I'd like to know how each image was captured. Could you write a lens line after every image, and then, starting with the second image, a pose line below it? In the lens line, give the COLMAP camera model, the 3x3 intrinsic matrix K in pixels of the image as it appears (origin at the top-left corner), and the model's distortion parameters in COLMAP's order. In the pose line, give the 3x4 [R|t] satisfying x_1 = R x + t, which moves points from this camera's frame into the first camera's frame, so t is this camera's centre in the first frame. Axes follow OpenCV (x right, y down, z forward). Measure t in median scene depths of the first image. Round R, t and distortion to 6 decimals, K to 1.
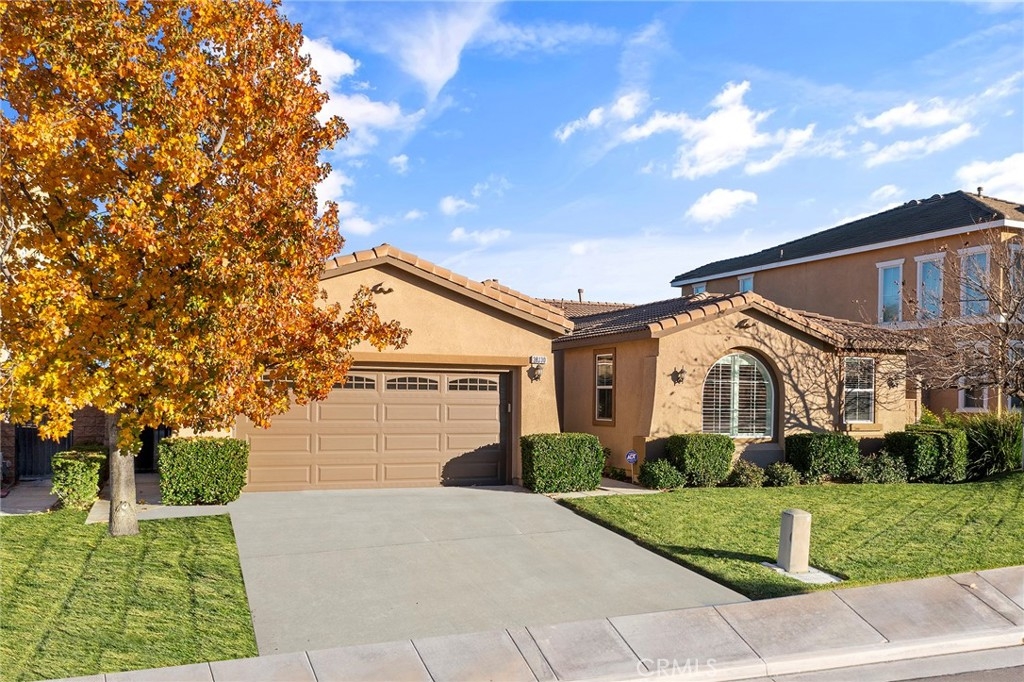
lens RADIAL K [[844.0, 0, 531.4], [0, 844.0, 383.6], [0, 0, 1]] dist [-0.036732, -0.002868]
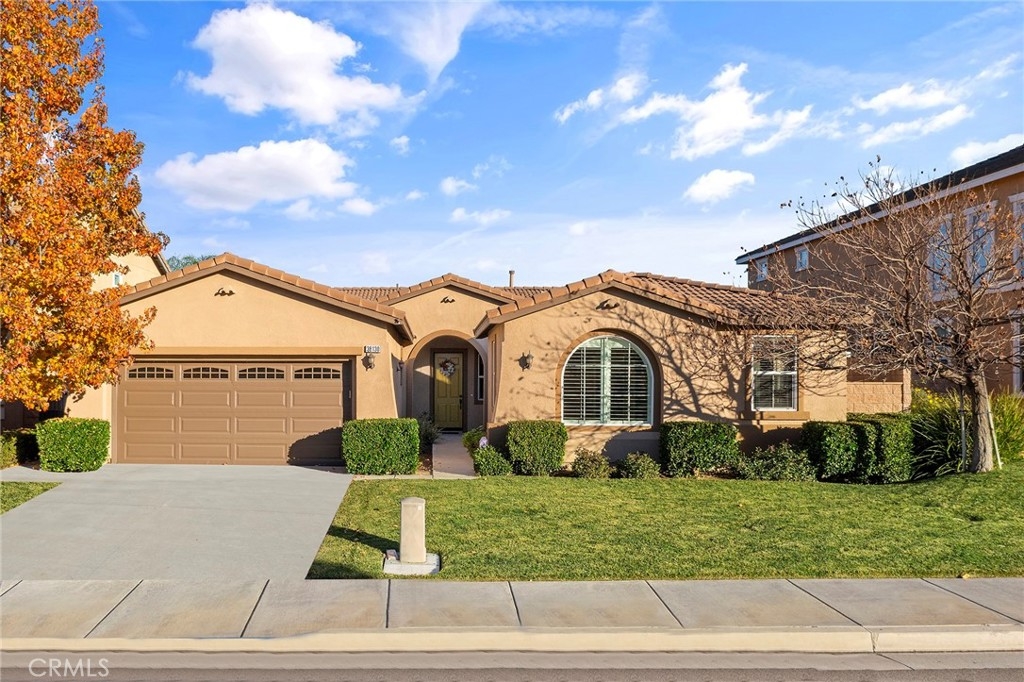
lens RADIAL K [[789.7, 0, 415.4], [0, 789.7, 375.5], [0, 0, 1]] dist [-0.014167, -0.003826]
pose [[0.908396, -0.015064, -0.417839, 0.426204], [0.015217, 0.999880, -0.002967, 0.008307], [0.417834, -0.003663, 0.908516, 0.110116]]
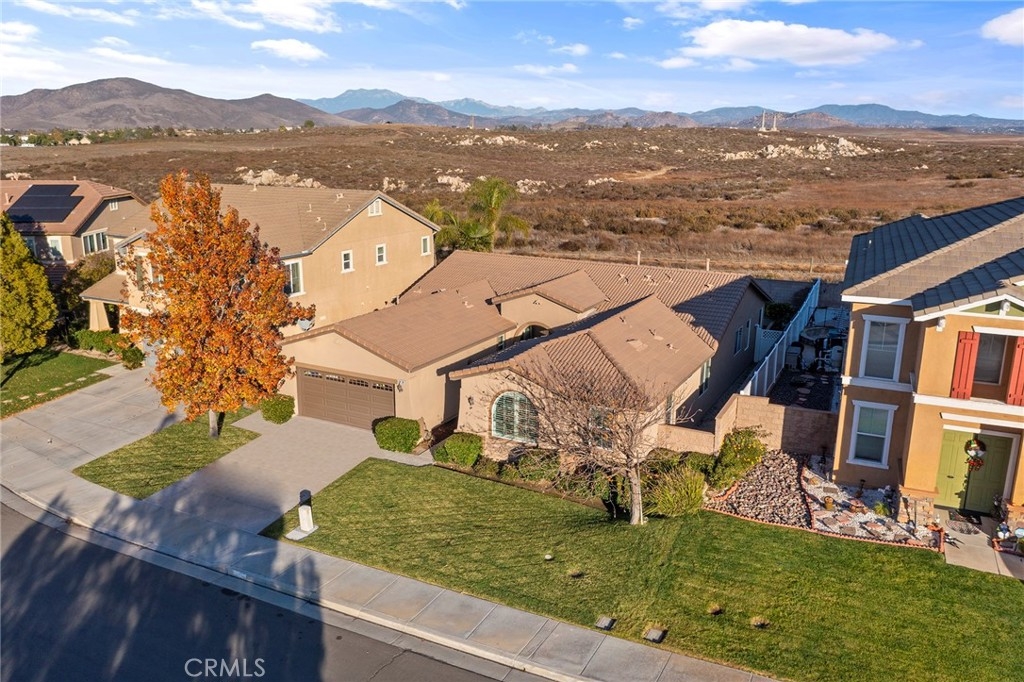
lens RADIAL K [[789.7, 0, 472.1], [0, 789.7, 307.9], [0, 0, 1]] dist [-0.014167, -0.003826]
pose [[0.623239, 0.151470, -0.767222, 1.381924], [0.021745, 0.977327, 0.210615, -0.533458], [0.781729, -0.147947, 0.605815, 0.017571]]
